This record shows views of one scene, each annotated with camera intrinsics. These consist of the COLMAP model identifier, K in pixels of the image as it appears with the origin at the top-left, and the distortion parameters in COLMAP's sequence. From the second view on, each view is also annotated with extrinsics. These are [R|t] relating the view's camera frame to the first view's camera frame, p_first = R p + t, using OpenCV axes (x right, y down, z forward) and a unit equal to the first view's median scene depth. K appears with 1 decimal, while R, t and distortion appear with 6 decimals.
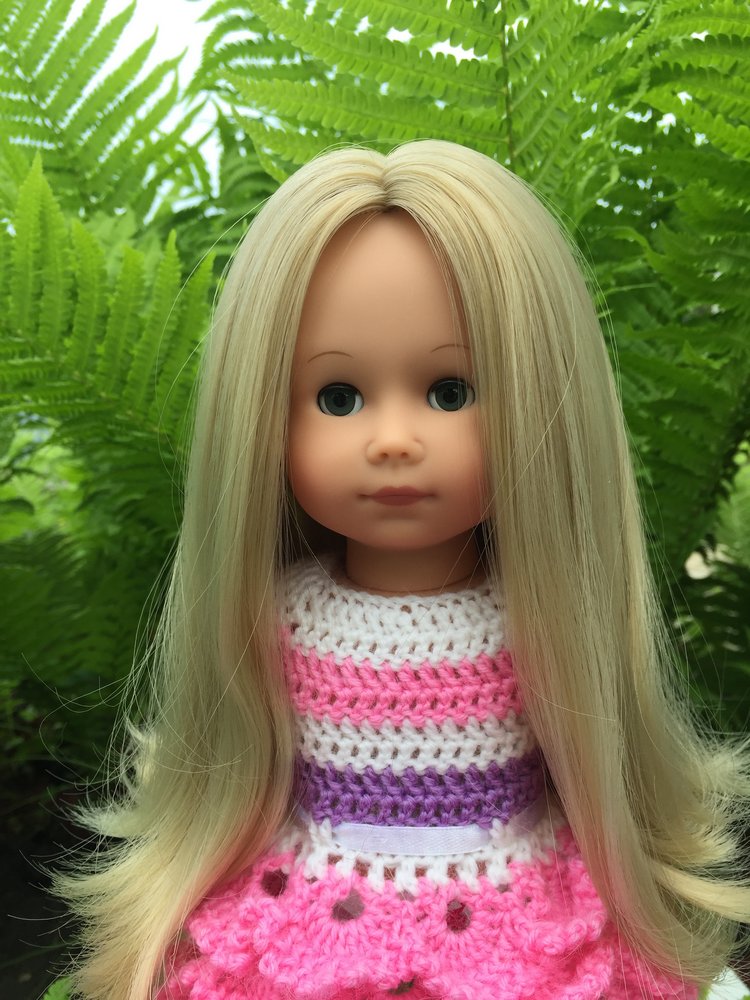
lens RADIAL K [[878.5, 0, 380.2], [0, 878.5, 515.2], [0, 0, 1]] dist [0.081062, -0.104633]
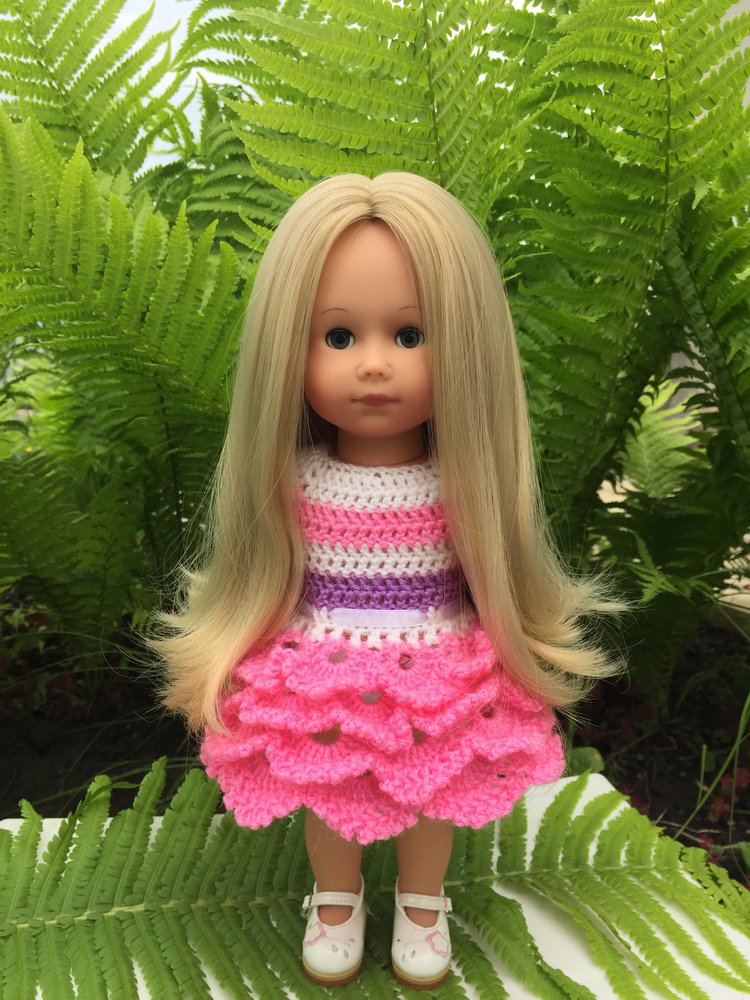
lens RADIAL K [[878.5, 0, 380.2], [0, 878.5, 515.2], [0, 0, 1]] dist [0.081062, -0.104633]
pose [[0.997829, 0.017158, 0.063581, -0.065054], [-0.021155, 0.997807, 0.062724, 0.080118], [-0.062365, -0.063933, 0.996004, -0.572177]]
